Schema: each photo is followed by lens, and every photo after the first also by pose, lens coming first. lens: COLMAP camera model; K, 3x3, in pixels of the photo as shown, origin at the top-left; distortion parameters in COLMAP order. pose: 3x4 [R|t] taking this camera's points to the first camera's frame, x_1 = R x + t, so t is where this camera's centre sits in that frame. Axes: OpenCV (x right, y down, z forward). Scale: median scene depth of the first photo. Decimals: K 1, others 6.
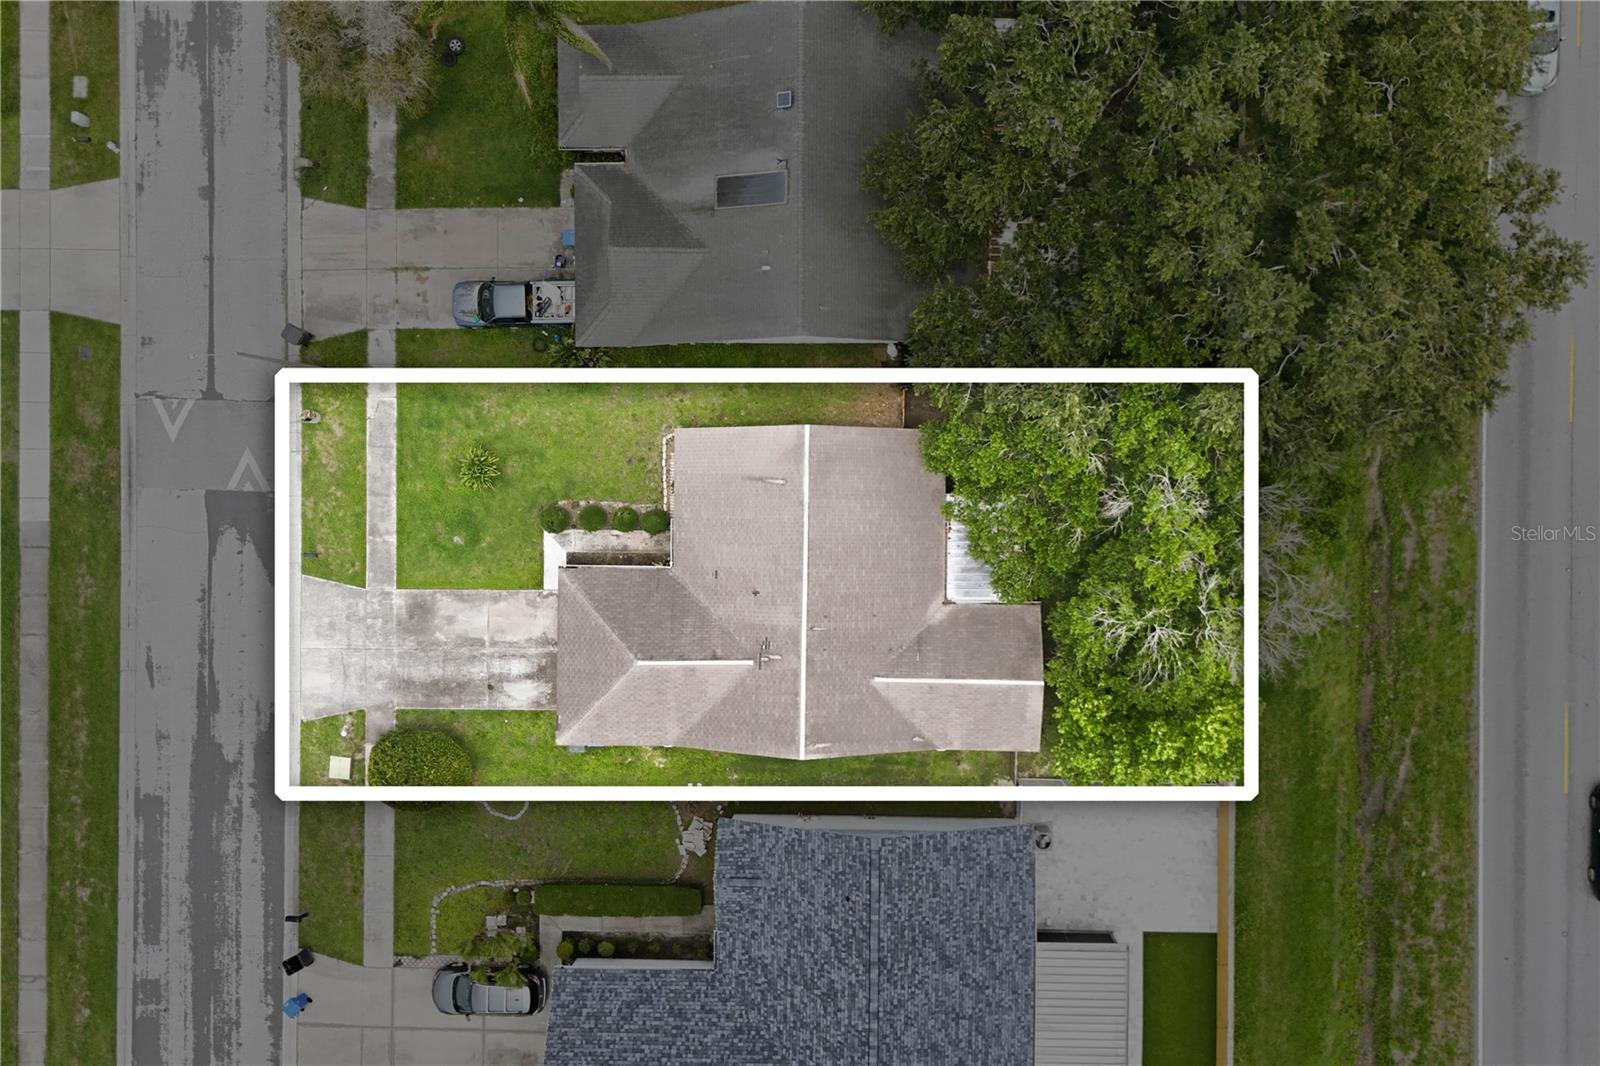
lens RADIAL K [[1417.8, 0, 800.0], [0, 1417.8, 533.0], [0, 0, 1]] dist [0.014006, -0.002340]
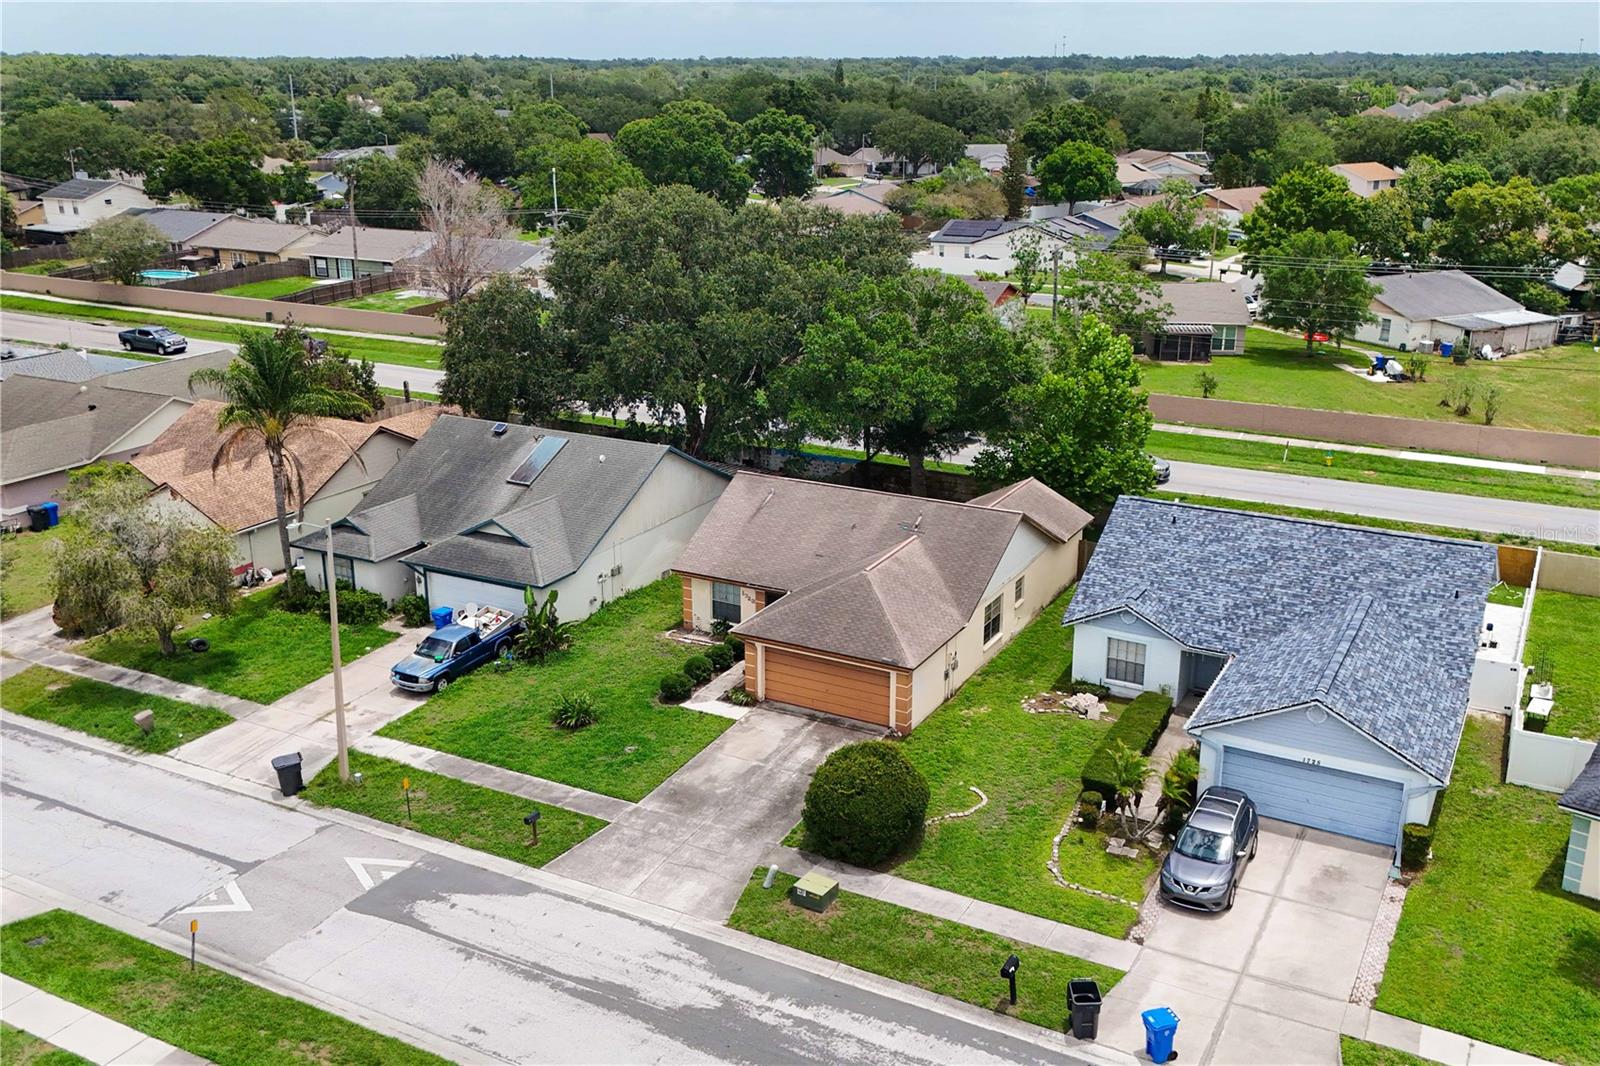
lens RADIAL K [[1461.6, 0, 800.0], [0, 1461.6, 533.0], [0, 0, 1]] dist [0.010840, 0.016420]
pose [[0.471231, -0.242114, 0.848128, -0.856703], [0.882000, 0.133748, -0.451870, 0.439770], [-0.004031, 0.960985, 0.276571, 0.655157]]
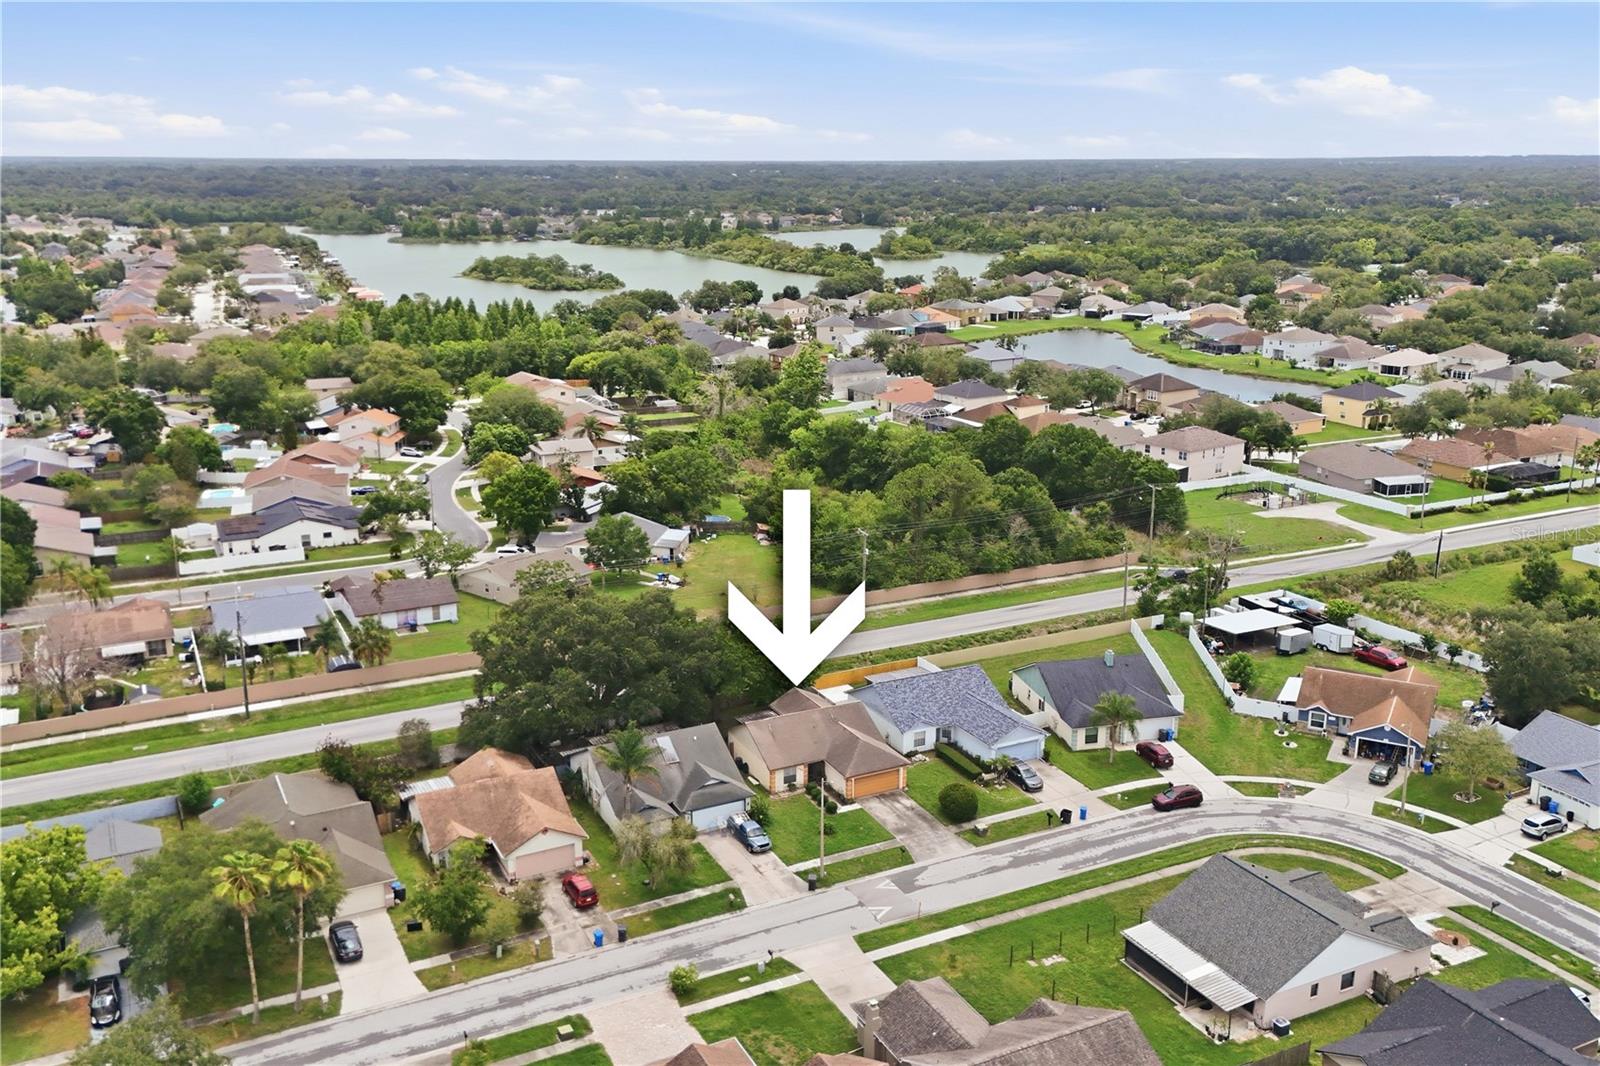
lens RADIAL K [[1417.8, 0, 800.0], [0, 1417.8, 533.0], [0, 0, 1]] dist [0.014006, -0.002340]
pose [[-0.453192, -0.202366, 0.868139, -1.975578], [0.891040, -0.130992, 0.434612, -0.952939], [0.025769, 0.970510, 0.239681, 0.042363]]
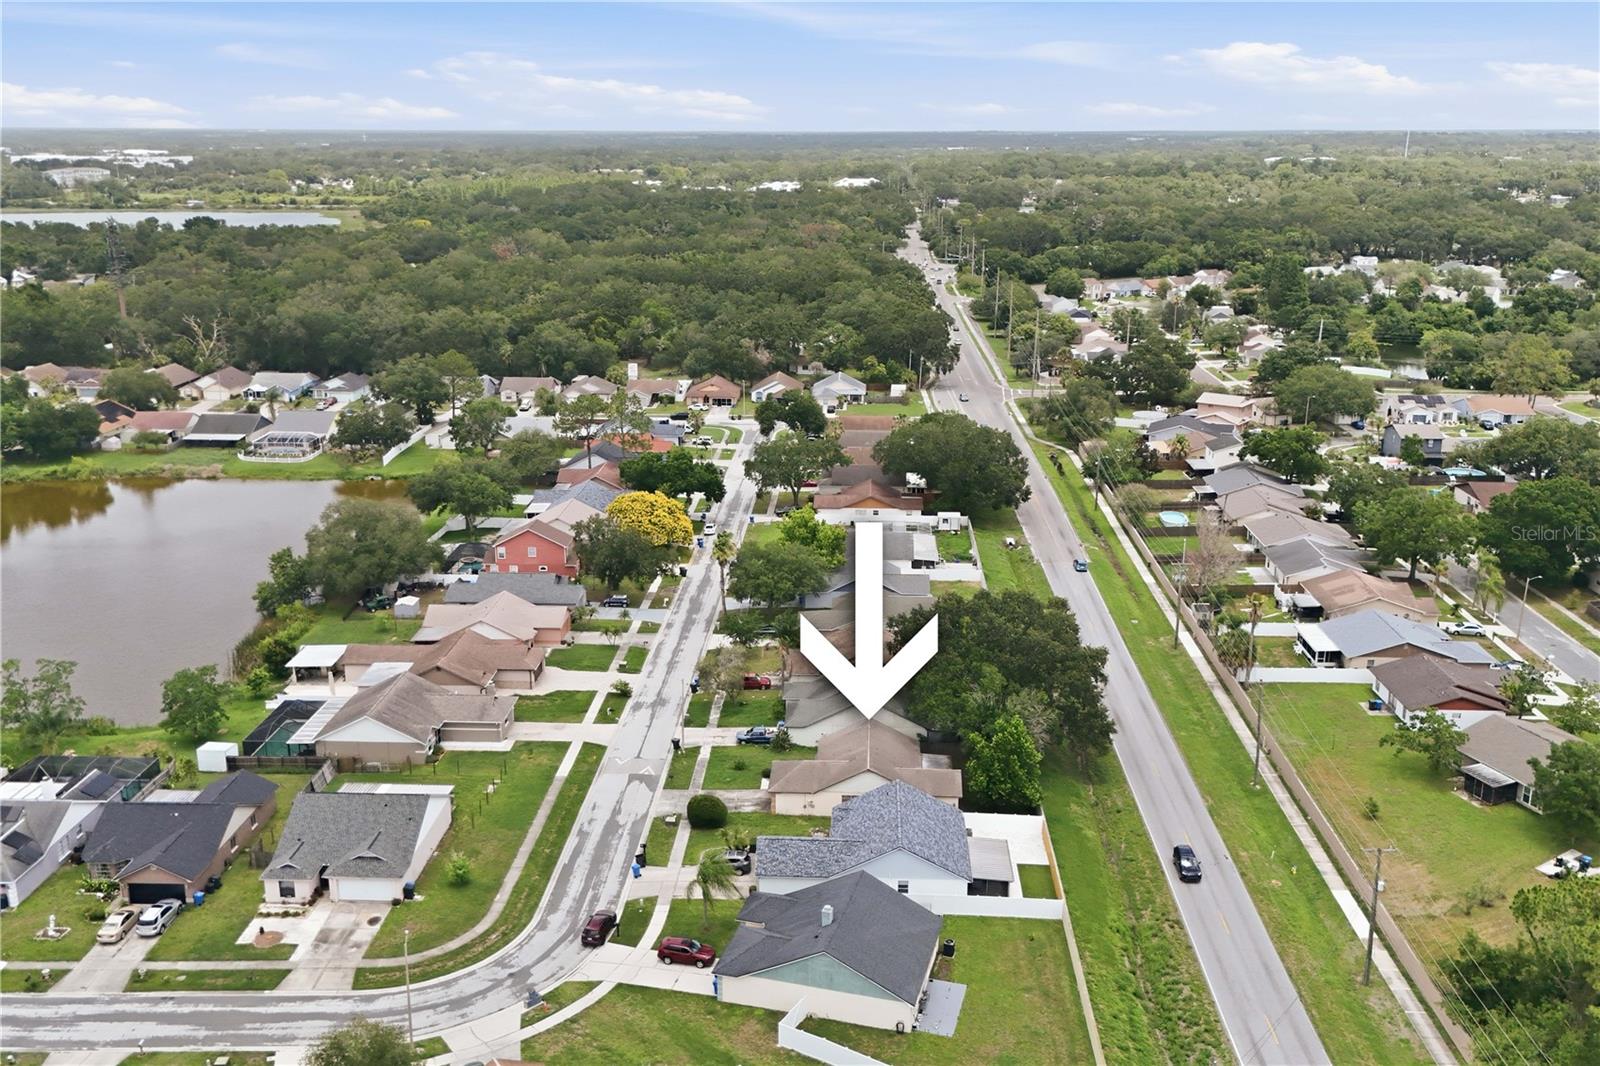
lens RADIAL K [[1417.8, 0, 800.0], [0, 1417.8, 533.0], [0, 0, 1]] dist [0.014006, -0.002340]
pose [[0.998264, 0.047209, -0.035214, -0.041966], [-0.046841, 0.273964, -0.960599, 2.324628], [-0.035701, 0.960581, 0.275700, -0.136590]]
